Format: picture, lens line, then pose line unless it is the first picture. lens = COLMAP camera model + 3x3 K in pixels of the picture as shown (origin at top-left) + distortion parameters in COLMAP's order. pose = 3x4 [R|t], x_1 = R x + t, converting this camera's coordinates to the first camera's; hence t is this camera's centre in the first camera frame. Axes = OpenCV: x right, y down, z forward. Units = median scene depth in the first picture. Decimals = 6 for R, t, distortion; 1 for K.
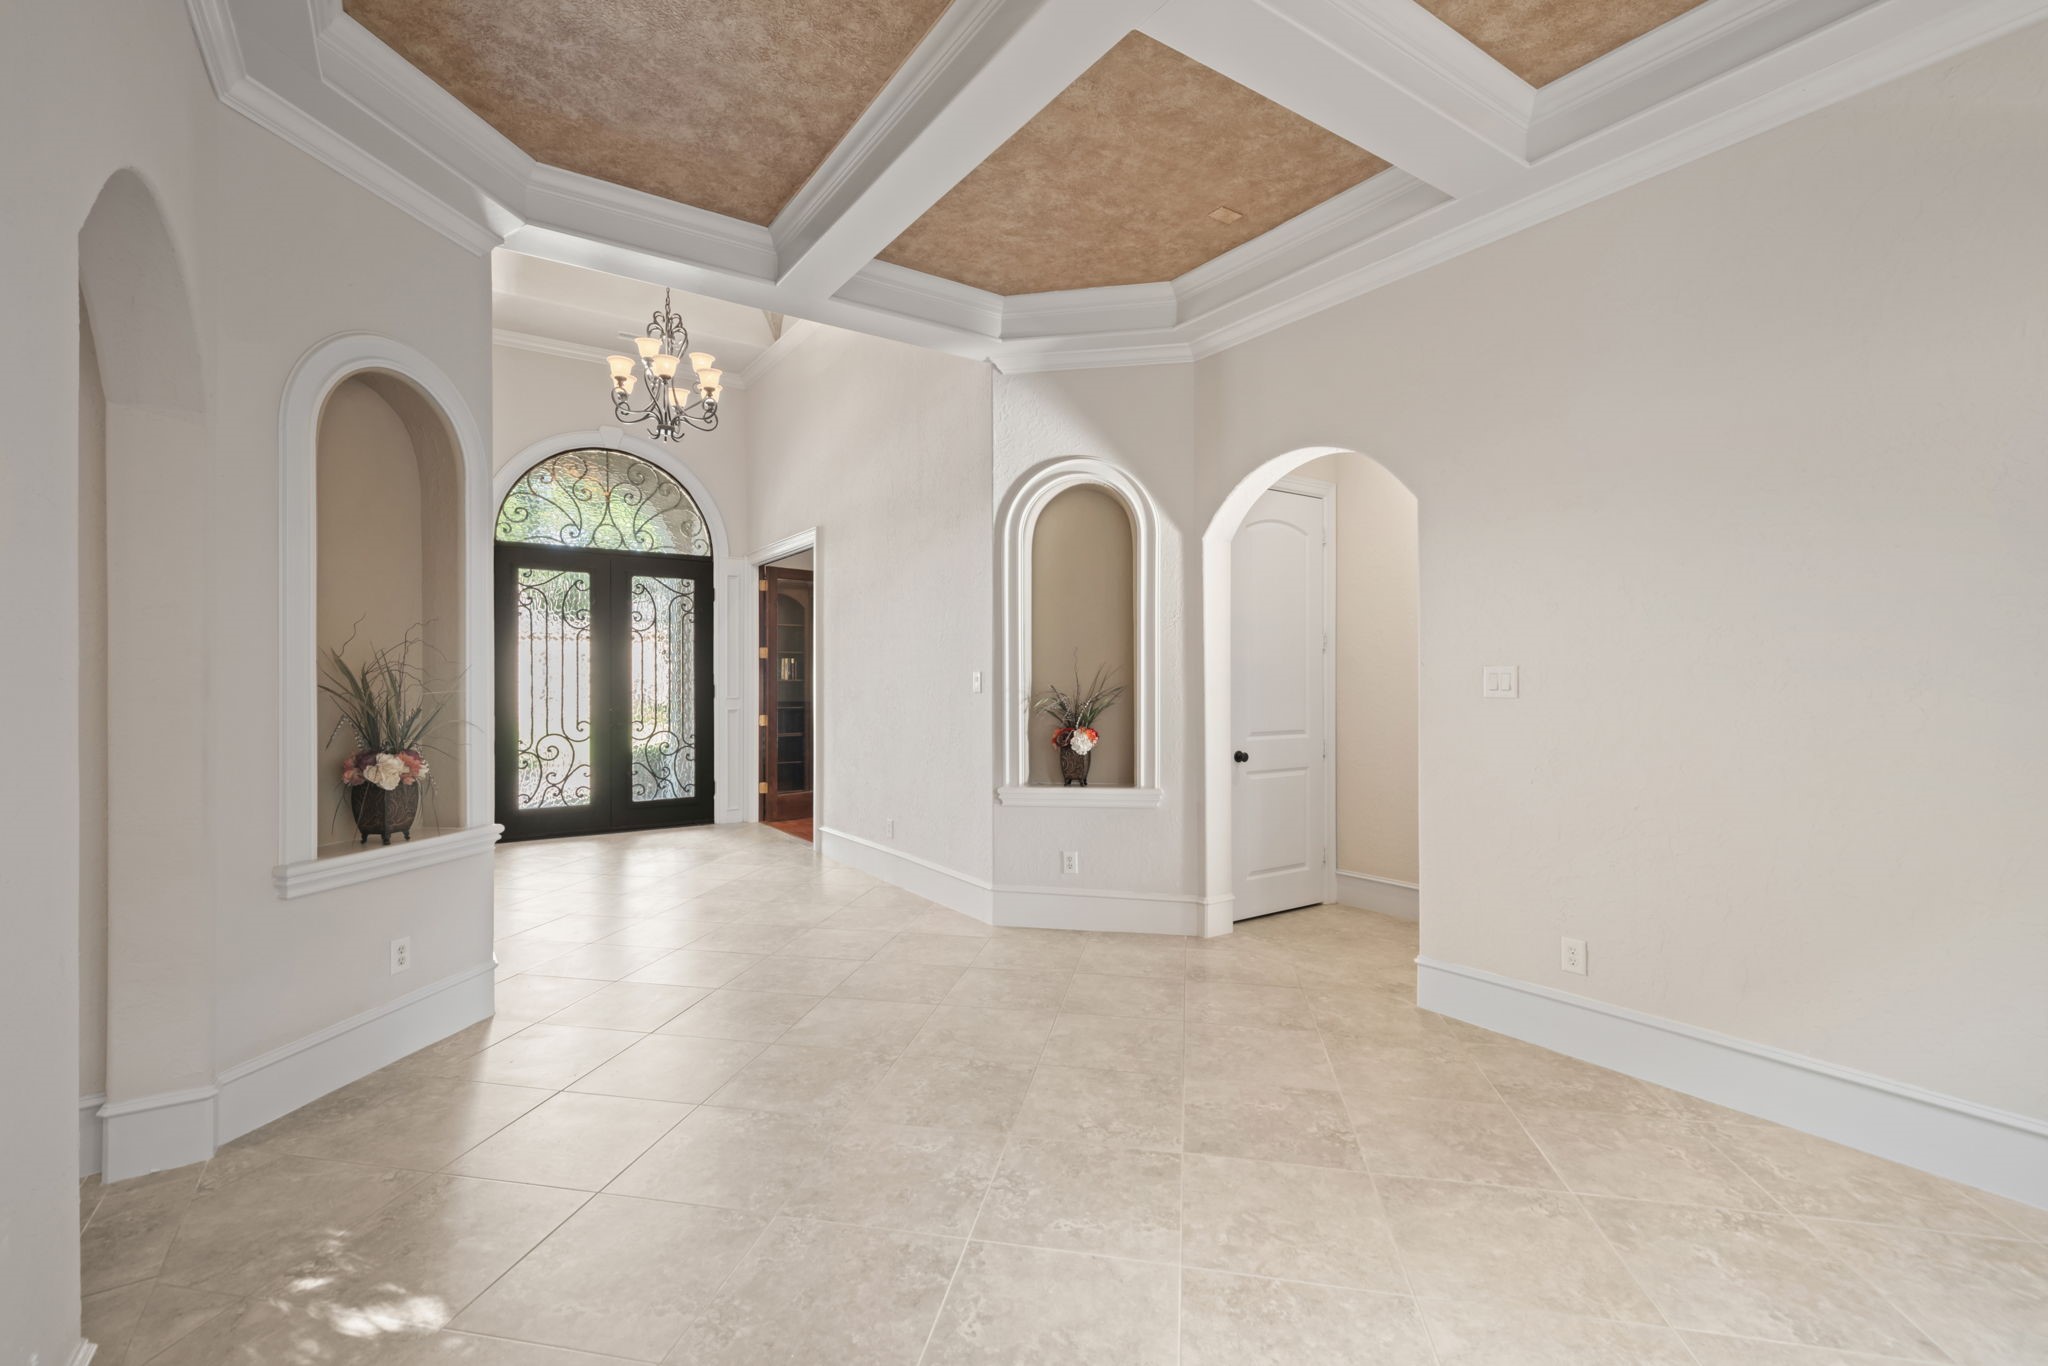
lens RADIAL K [[928.1, 0, 1024.0], [0, 928.1, 683.0], [0, 0, 1]] dist [-0.001045, 0.000058]
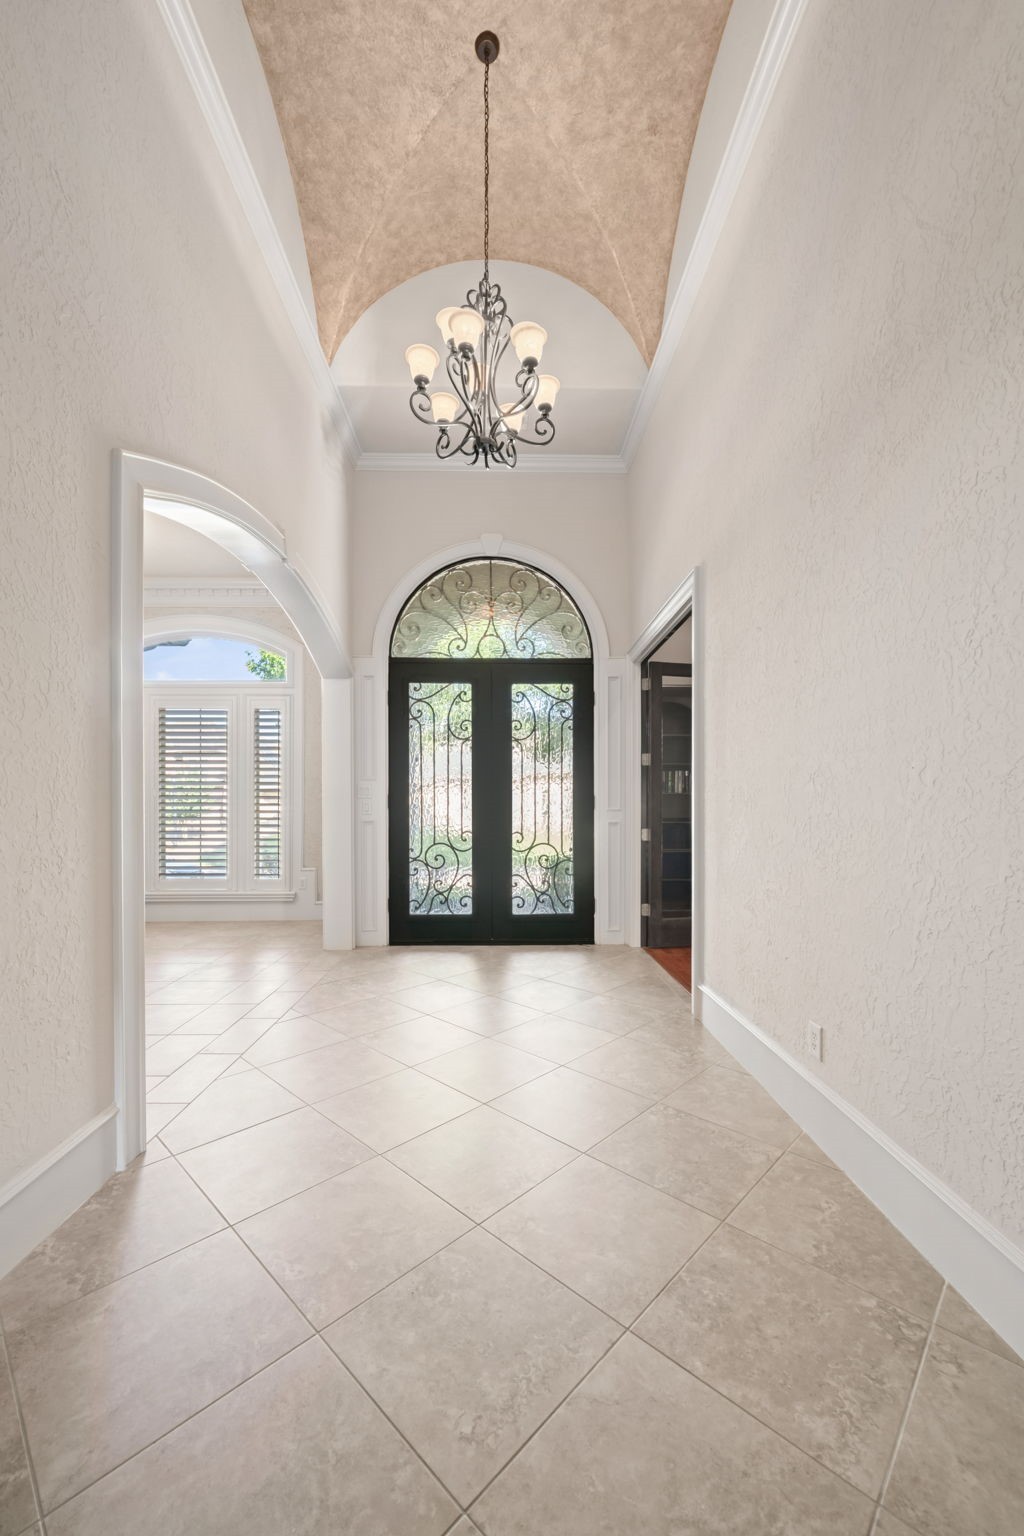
lens RADIAL K [[606.8, 0, 511.3], [0, 606.8, 804.8], [0, 0, 1]] dist [0.042680, 0.000029]
pose [[0.839739, -0.002358, -0.542985, -0.074191], [-0.000647, 0.999986, -0.005343, 0.015519], [0.542989, 0.004838, 0.839726, 0.459233]]
